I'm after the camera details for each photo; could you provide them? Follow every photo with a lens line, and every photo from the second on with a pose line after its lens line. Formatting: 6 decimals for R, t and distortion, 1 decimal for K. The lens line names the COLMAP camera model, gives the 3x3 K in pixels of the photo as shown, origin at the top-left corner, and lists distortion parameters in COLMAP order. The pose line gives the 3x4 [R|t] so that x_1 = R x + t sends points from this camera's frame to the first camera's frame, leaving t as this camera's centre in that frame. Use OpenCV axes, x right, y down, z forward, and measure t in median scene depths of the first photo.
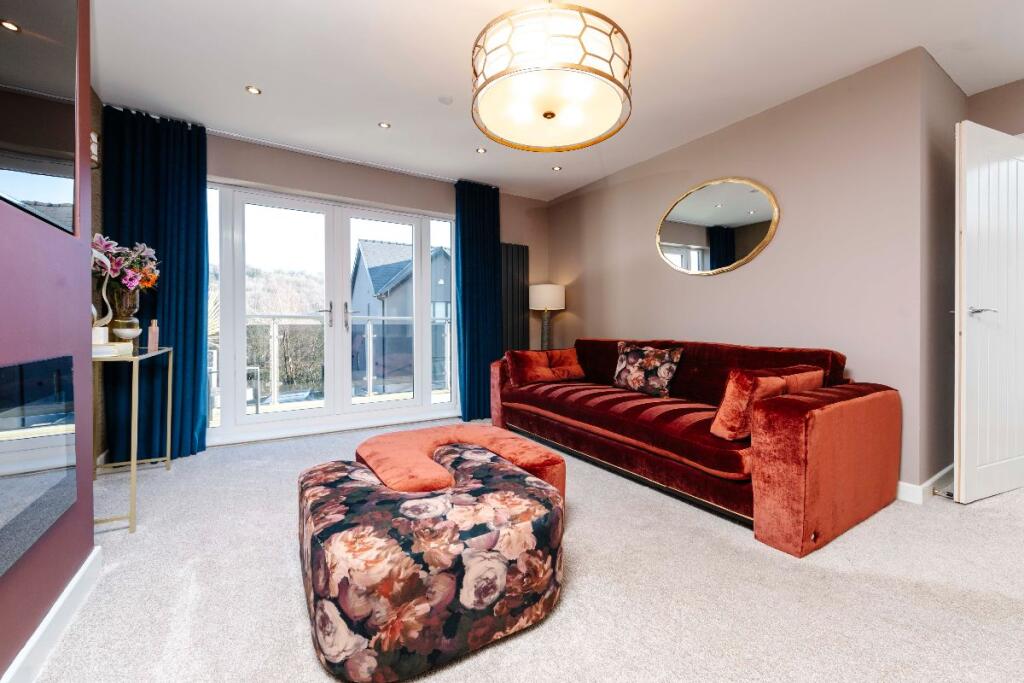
lens RADIAL K [[427.1, 0, 536.8], [0, 427.1, 328.9], [0, 0, 1]] dist [-0.000180, -0.000073]
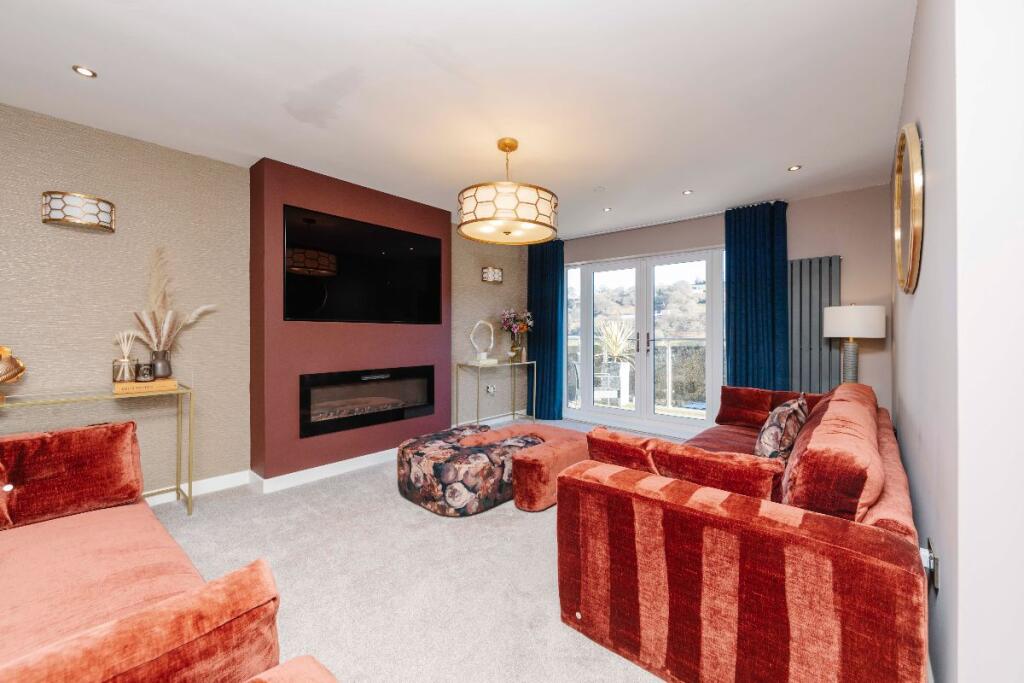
lens RADIAL K [[405.7, 0, 501.5], [0, 405.7, 334.9], [0, 0, 1]] dist [-0.000680, -0.000281]
pose [[0.249816, 0.002907, -0.968289, 0.957891], [-0.006775, 0.999976, 0.001254, -0.082724], [0.968270, 0.006247, 0.249830, 0.398158]]
